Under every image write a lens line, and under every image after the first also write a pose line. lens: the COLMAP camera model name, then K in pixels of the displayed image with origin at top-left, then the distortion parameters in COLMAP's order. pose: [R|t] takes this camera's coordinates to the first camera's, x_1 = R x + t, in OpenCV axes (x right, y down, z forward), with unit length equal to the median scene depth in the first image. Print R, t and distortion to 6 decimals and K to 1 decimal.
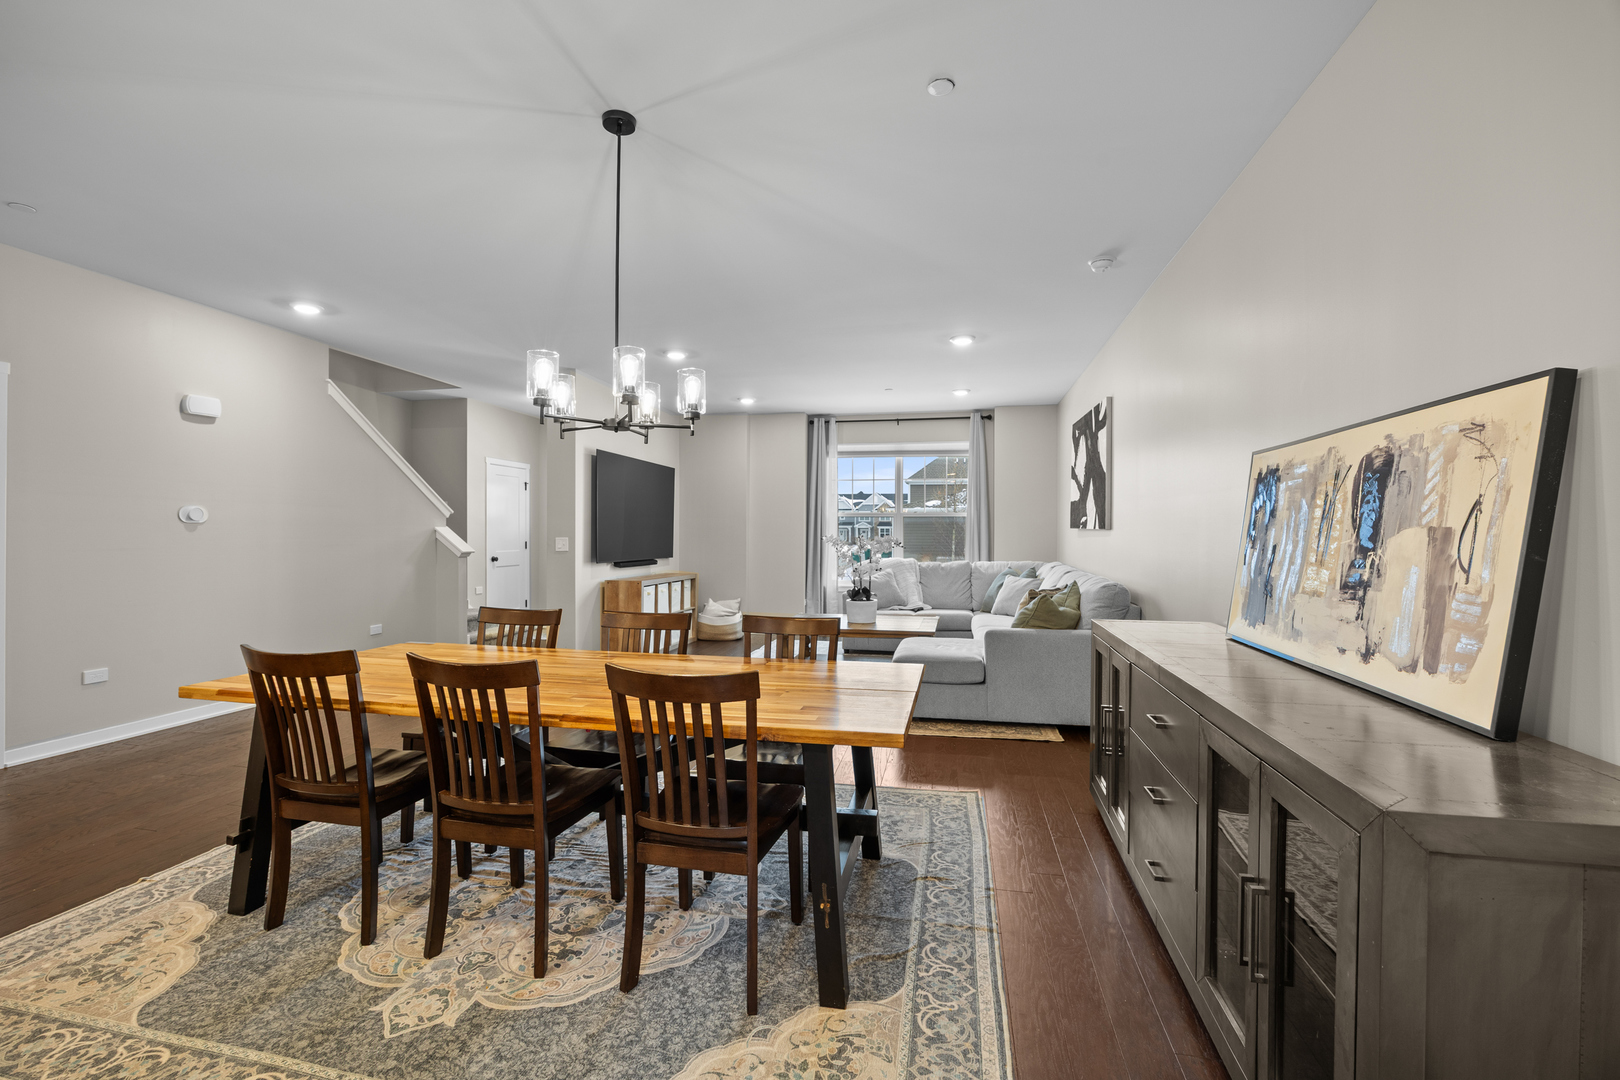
lens RADIAL K [[698.8, 0, 804.4], [0, 698.8, 534.7], [0, 0, 1]] dist [-0.014873, 0.000606]
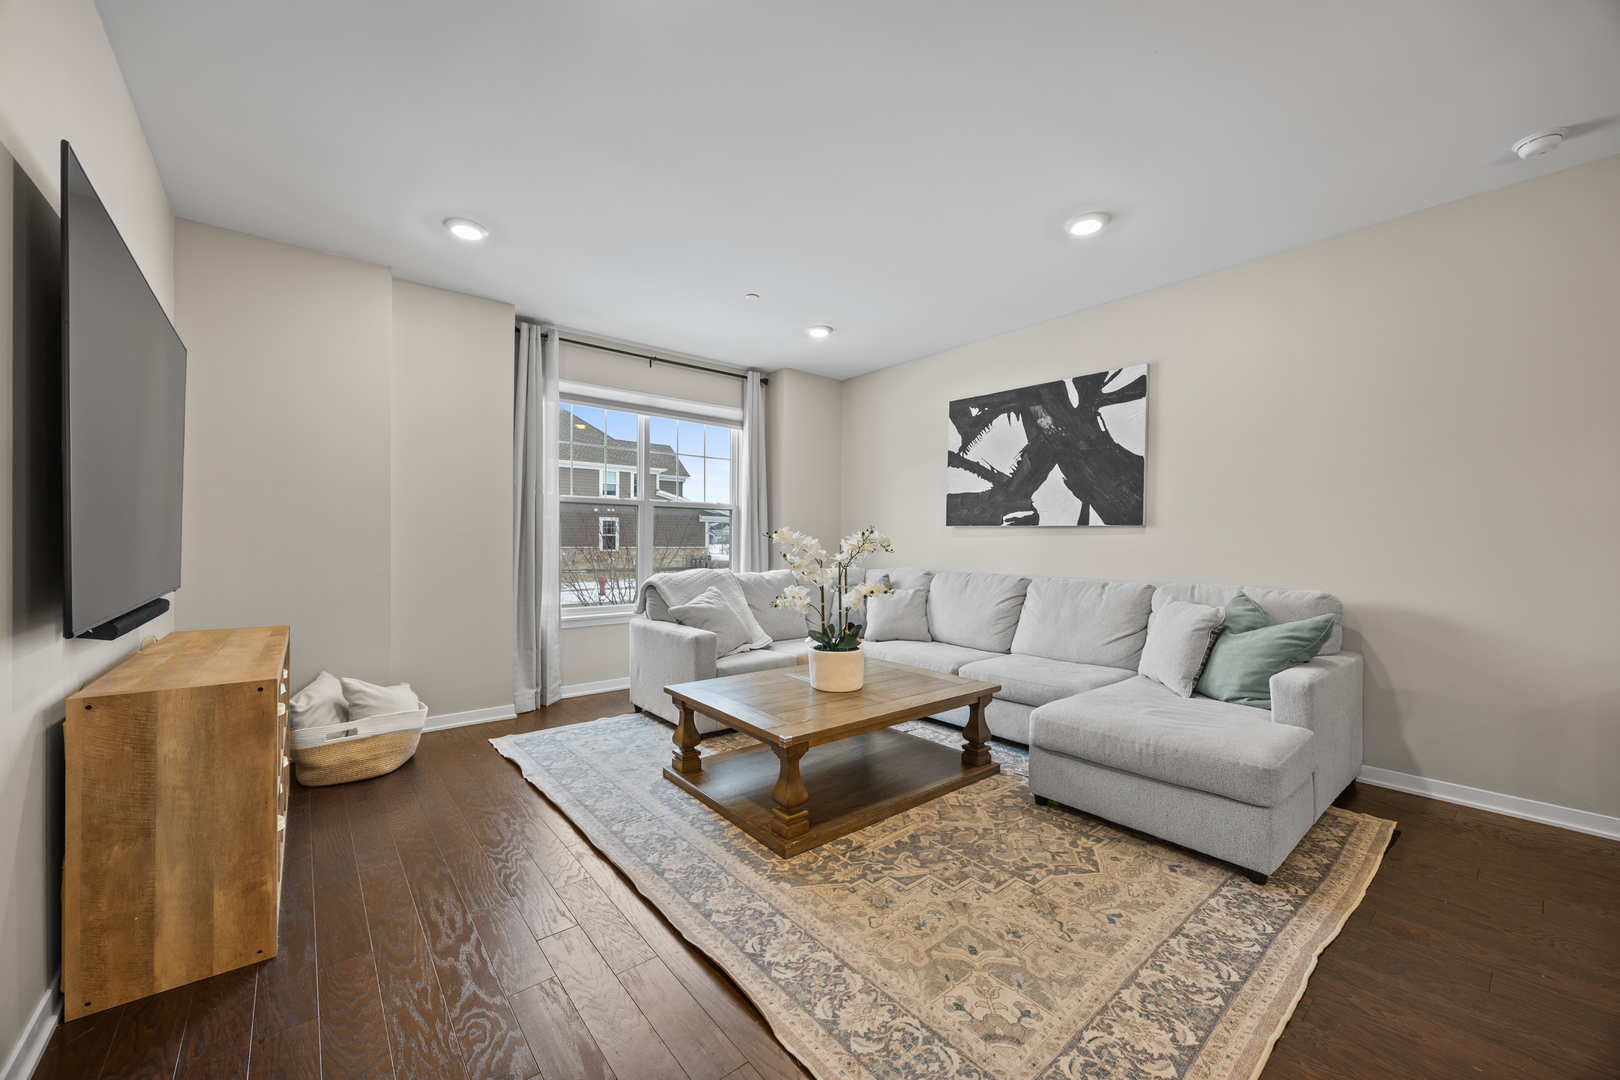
lens RADIAL K [[614.1, 0, 806.5], [0, 614.1, 548.0], [0, 0, 1]] dist [-0.007529, 0.000350]
pose [[0.625455, -0.009197, 0.780206, -0.839347], [-0.000441, 0.999926, 0.012141, 0.022995], [-0.780260, -0.007937, 0.625405, 1.909918]]
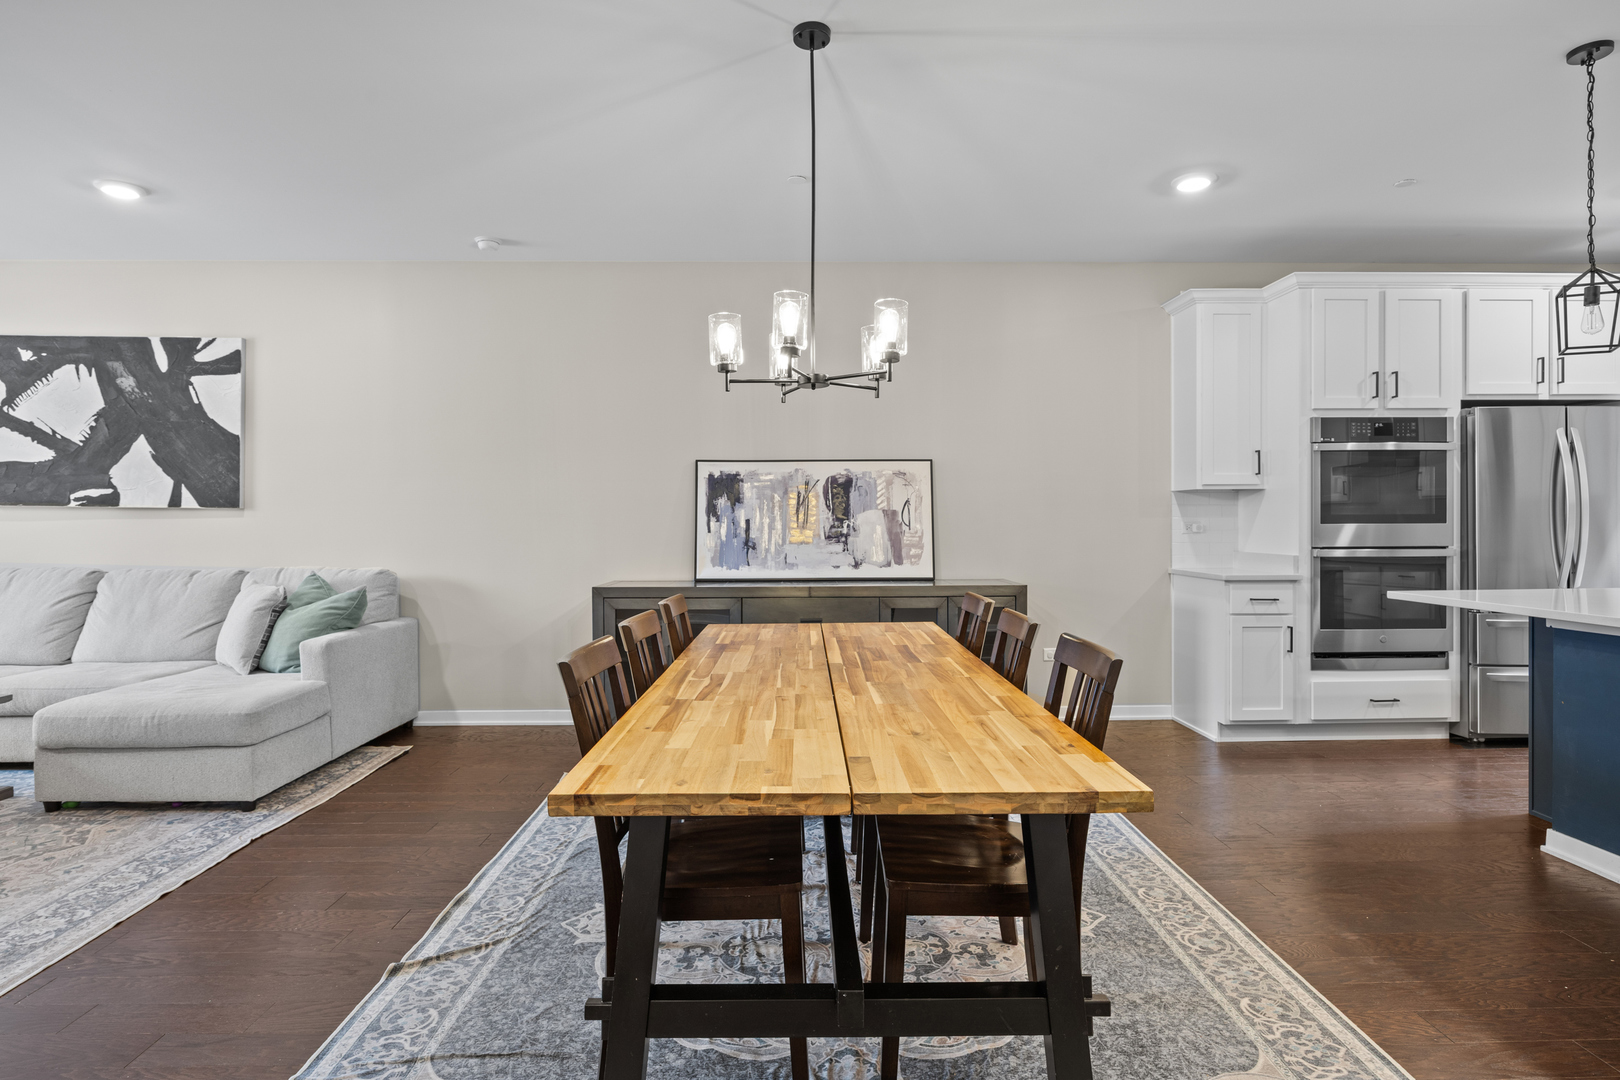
lens RADIAL K [[838.2, 0, 812.5], [0, 838.2, 530.6], [0, 0, 1]] dist [-0.010251, 0.000209]
pose [[-0.228121, -0.009743, 0.973584, -1.374316], [0.003666, 0.999934, 0.010866, 0.021100], [-0.973626, 0.006048, -0.228070, 1.315895]]
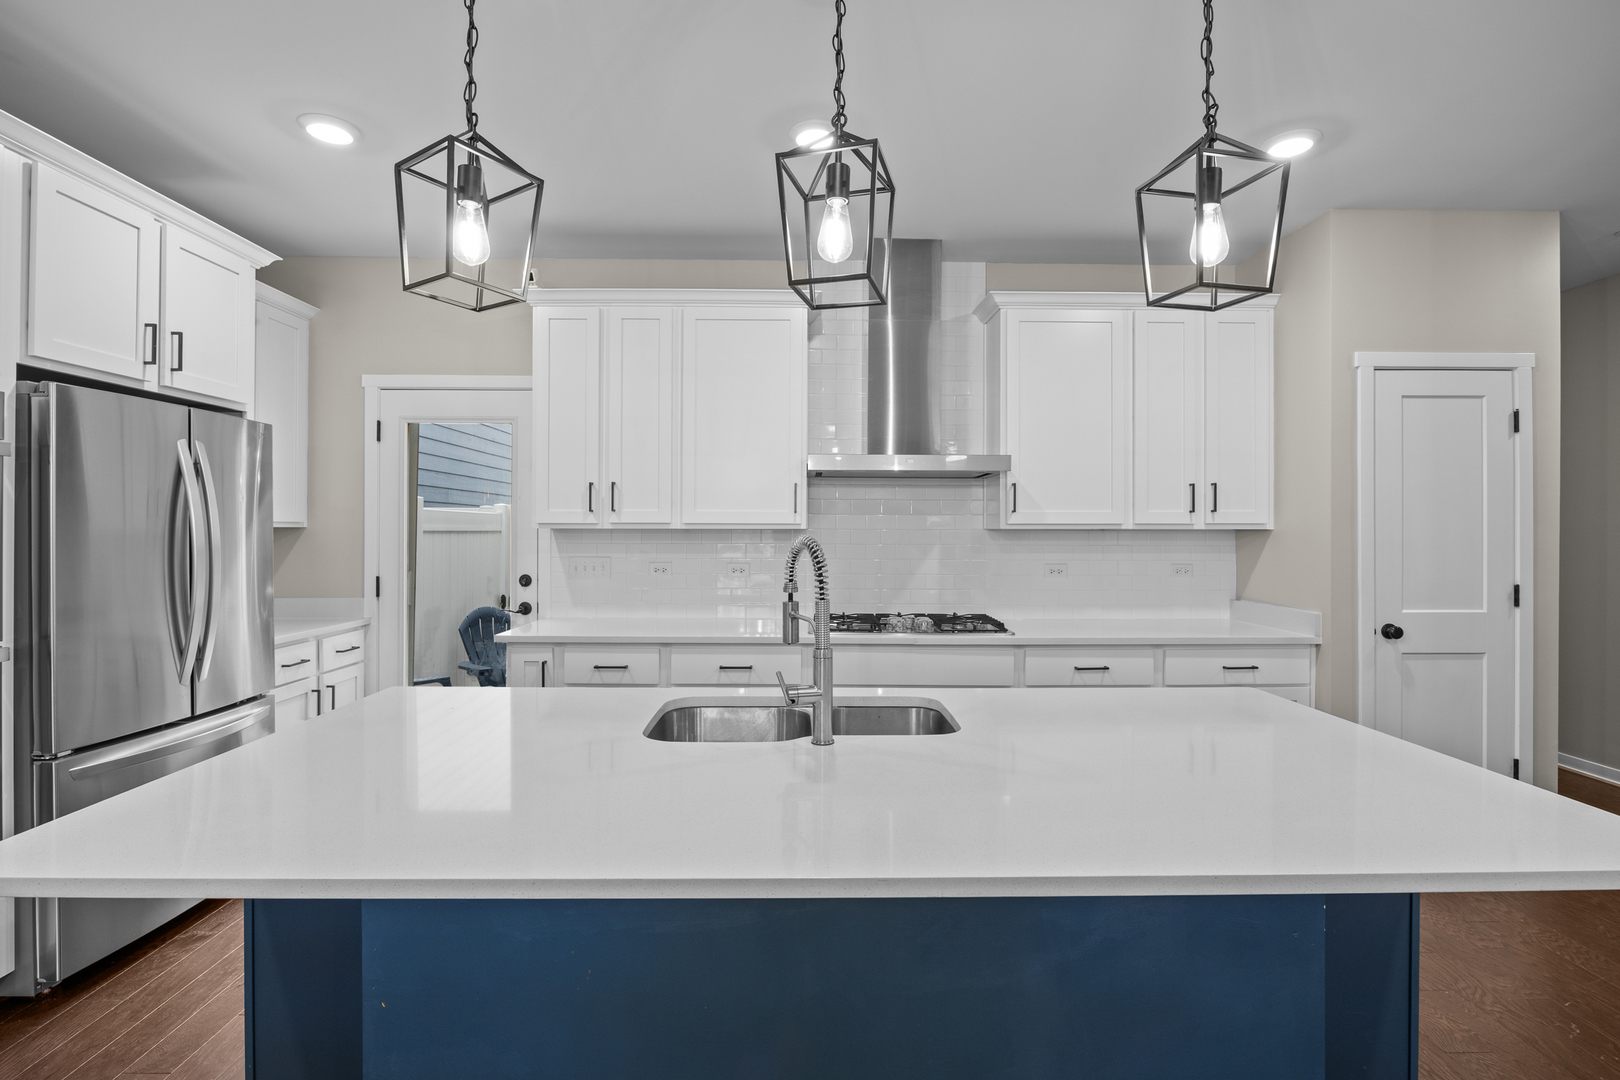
lens RADIAL K [[772.6, 0, 814.7], [0, 772.6, 529.3], [0, 0, 1]] dist [-0.007569, -0.000547]
pose [[-0.974762, -0.007110, -0.223134, -0.599362], [-0.006545, 0.999973, -0.003274, -0.052360], [0.223152, -0.001731, -0.974782, 0.563885]]
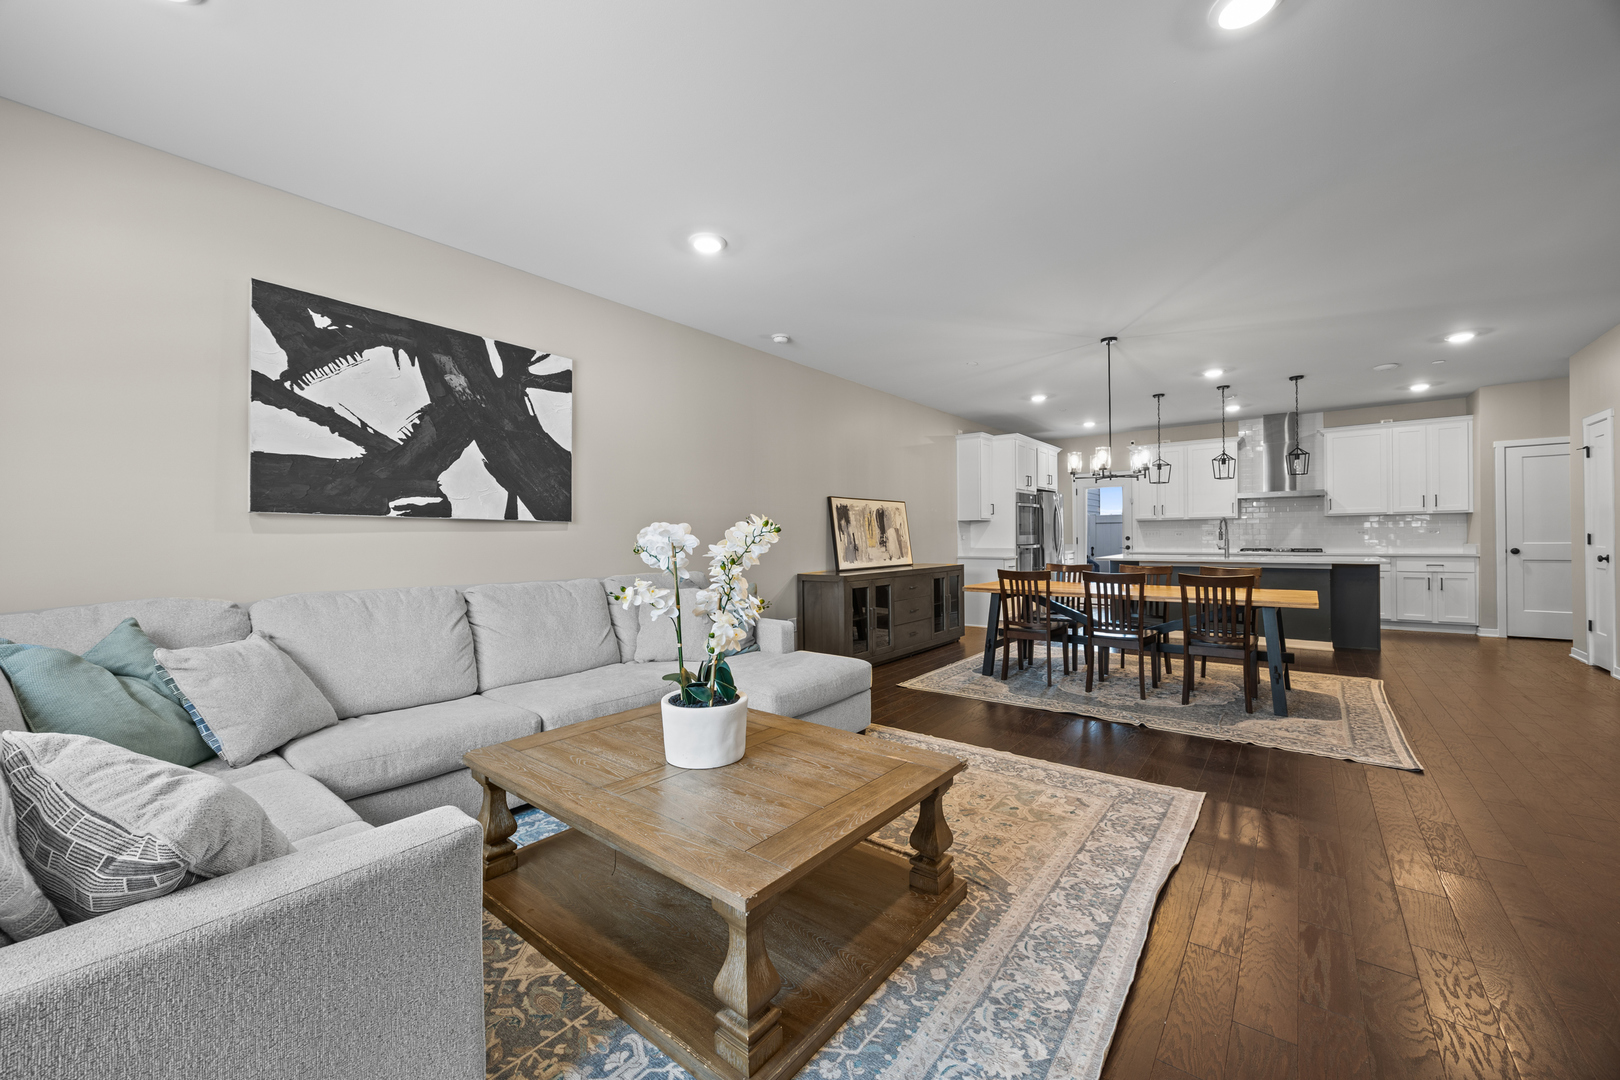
lens RADIAL K [[623.8, 0, 807.3], [0, 623.8, 536.6], [0, 0, 1]] dist [0.000967, -0.000110]
pose [[-0.895396, 0.005855, 0.445232, -0.304424], [0.007539, 0.999970, 0.002012, 0.023170], [-0.445206, 0.005158, -0.895413, 3.401182]]
